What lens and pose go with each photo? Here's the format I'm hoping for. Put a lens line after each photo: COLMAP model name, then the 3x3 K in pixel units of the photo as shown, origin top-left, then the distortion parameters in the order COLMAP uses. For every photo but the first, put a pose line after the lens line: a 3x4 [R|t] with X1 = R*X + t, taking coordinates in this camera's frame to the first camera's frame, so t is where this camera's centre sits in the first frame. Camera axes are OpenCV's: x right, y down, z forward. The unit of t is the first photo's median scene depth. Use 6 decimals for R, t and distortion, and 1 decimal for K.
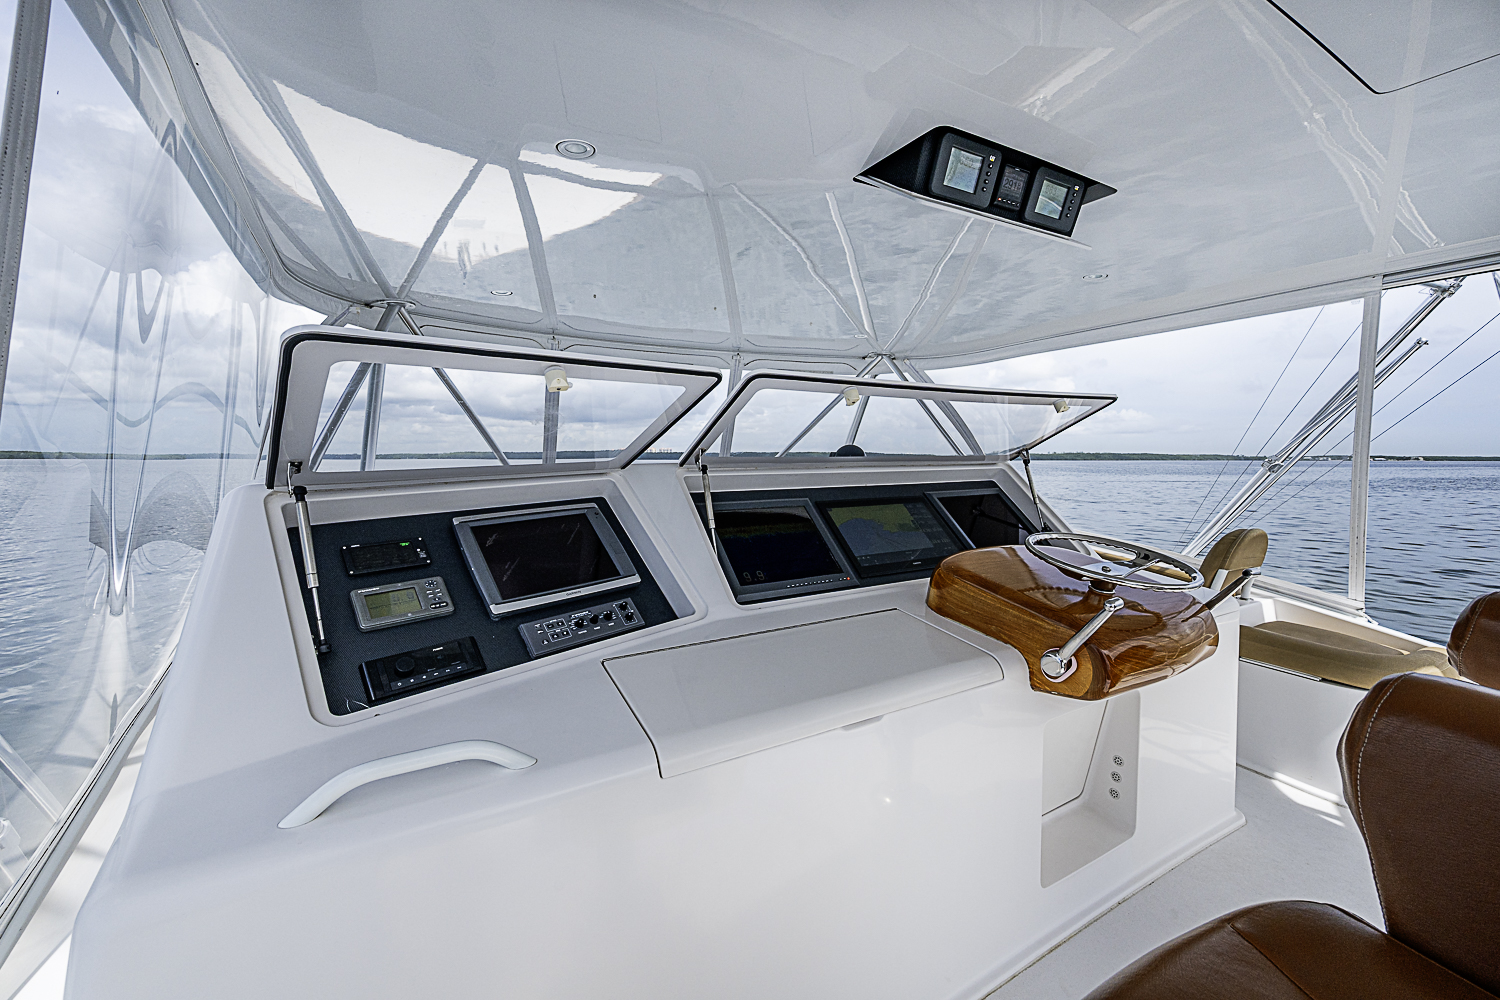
lens RADIAL K [[602.9, 0, 753.7], [0, 602.9, 495.0], [0, 0, 1]] dist [-0.000269, -0.000016]
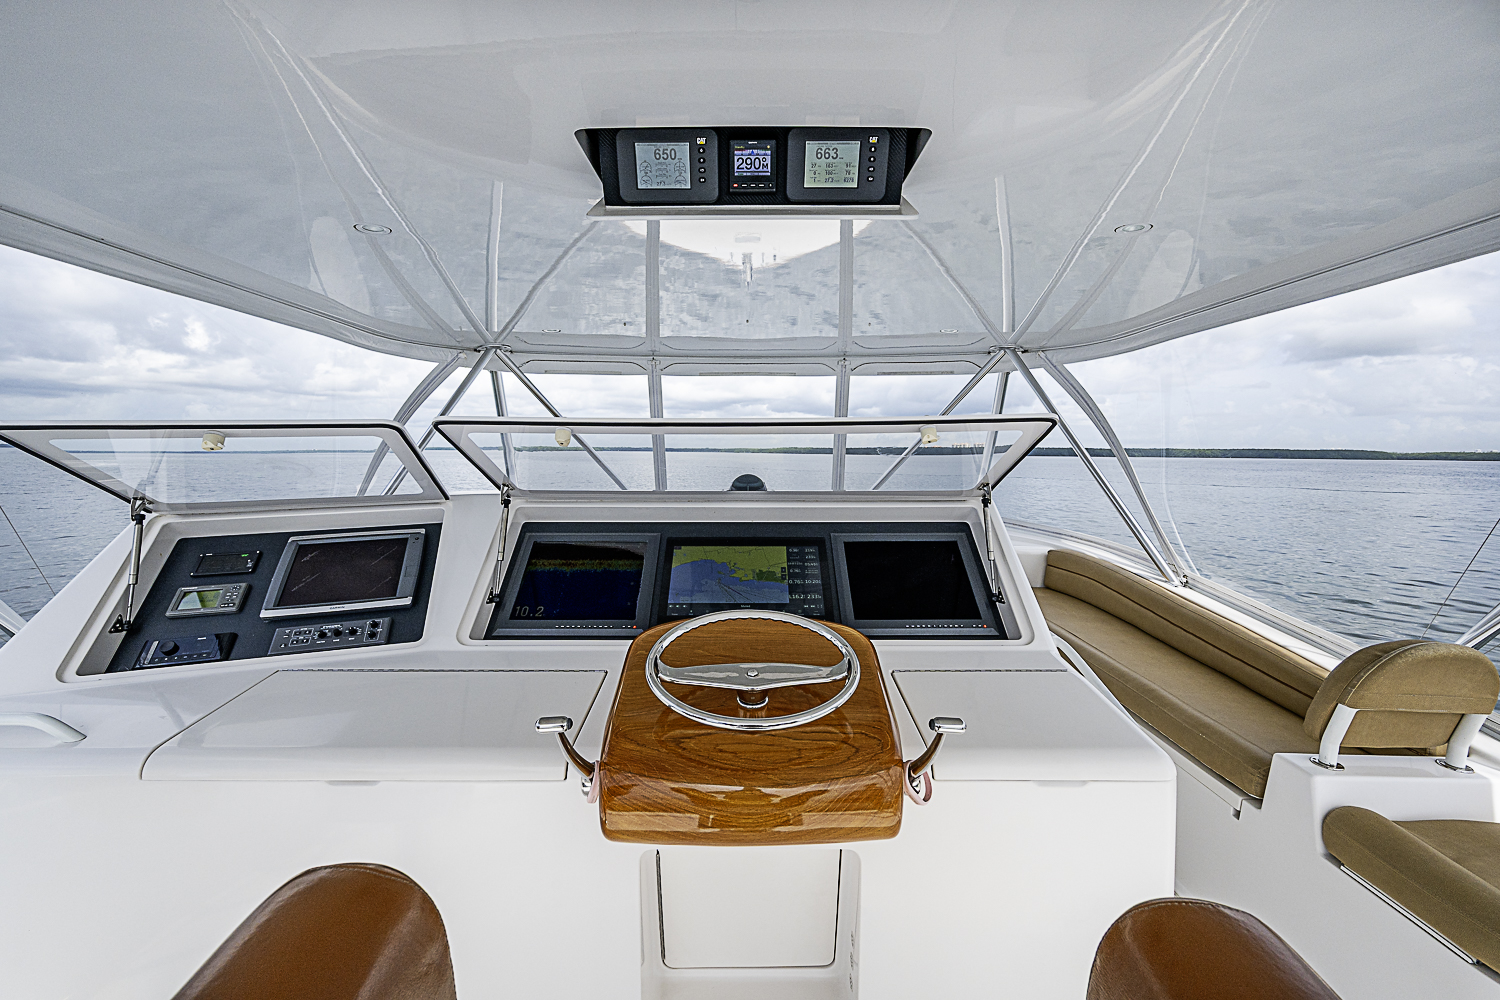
lens RADIAL K [[602.9, 0, 753.7], [0, 602.9, 495.0], [0, 0, 1]] dist [-0.000269, -0.000016]
pose [[0.863332, 0.044805, -0.502643, 0.818403], [-0.039275, 0.998995, 0.021592, -0.096286], [0.503105, 0.001100, 0.864224, 0.312620]]
